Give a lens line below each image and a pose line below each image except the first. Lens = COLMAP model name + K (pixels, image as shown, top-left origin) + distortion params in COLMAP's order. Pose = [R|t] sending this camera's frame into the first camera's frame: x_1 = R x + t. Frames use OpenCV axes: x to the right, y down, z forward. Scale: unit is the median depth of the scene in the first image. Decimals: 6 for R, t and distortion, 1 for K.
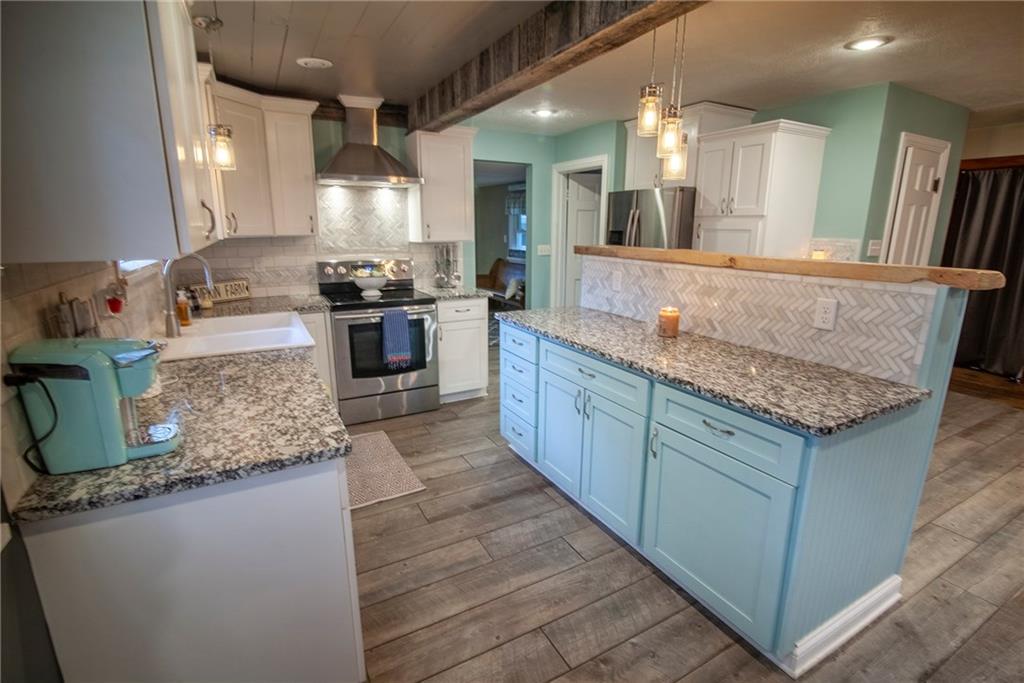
lens RADIAL K [[481.2, 0, 524.1], [0, 481.2, 340.7], [0, 0, 1]] dist [-0.001271, -0.000100]
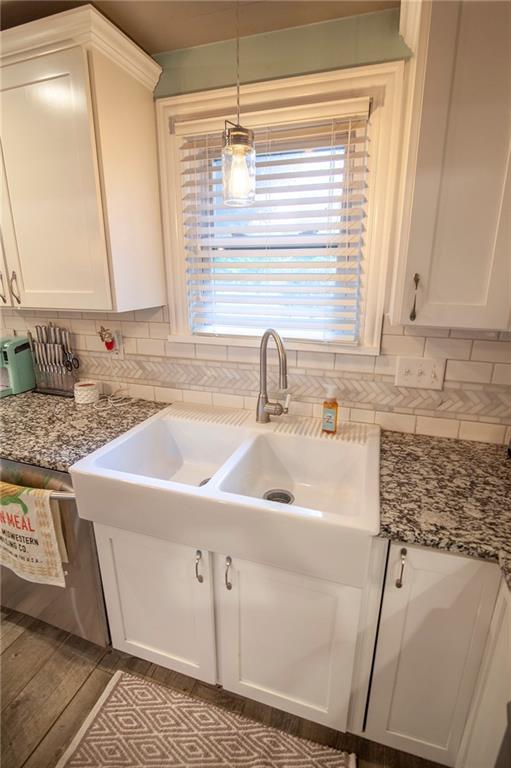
lens RADIAL K [[366.2, 0, 256.1], [0, 366.2, 380.0], [0, 0, 1]] dist [-0.023020, -0.000142]
pose [[-0.740648, 0.173712, -0.649049, -0.187500], [-0.164150, 0.889945, 0.425502, -0.216089], [0.651533, 0.421689, -0.630621, 0.844867]]
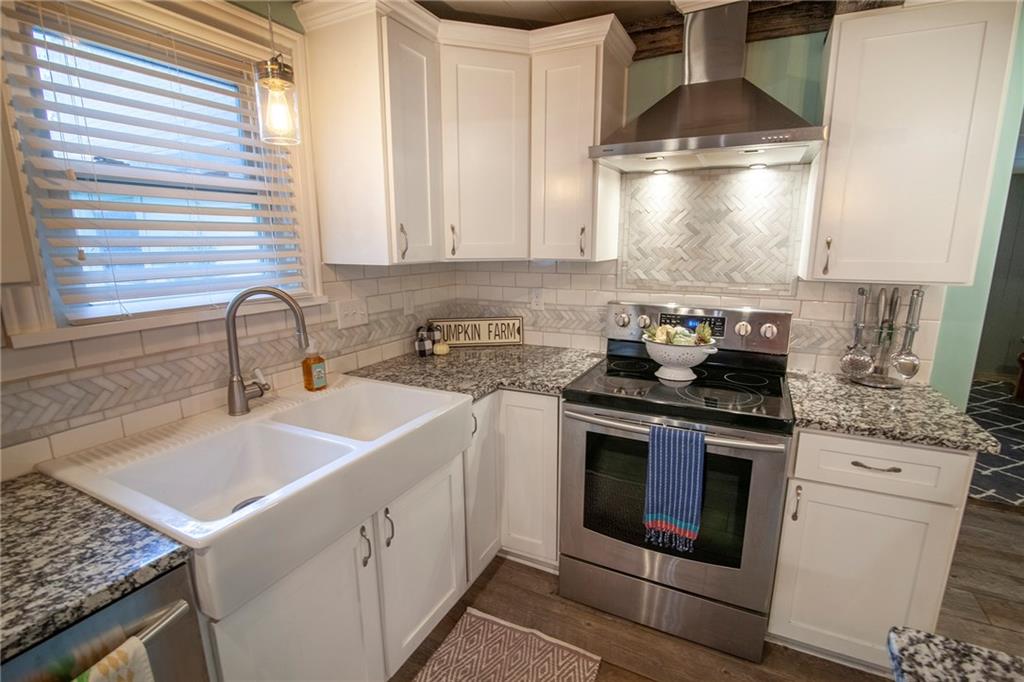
lens RADIAL K [[481.2, 0, 524.1], [0, 481.2, 340.2], [0, 0, 1]] dist [-0.001271, -0.000100]
pose [[0.562654, 0.164523, -0.810156, 0.005038], [-0.188026, 0.979780, 0.068385, -0.137782], [0.805026, 0.113853, 0.582212, 0.563866]]
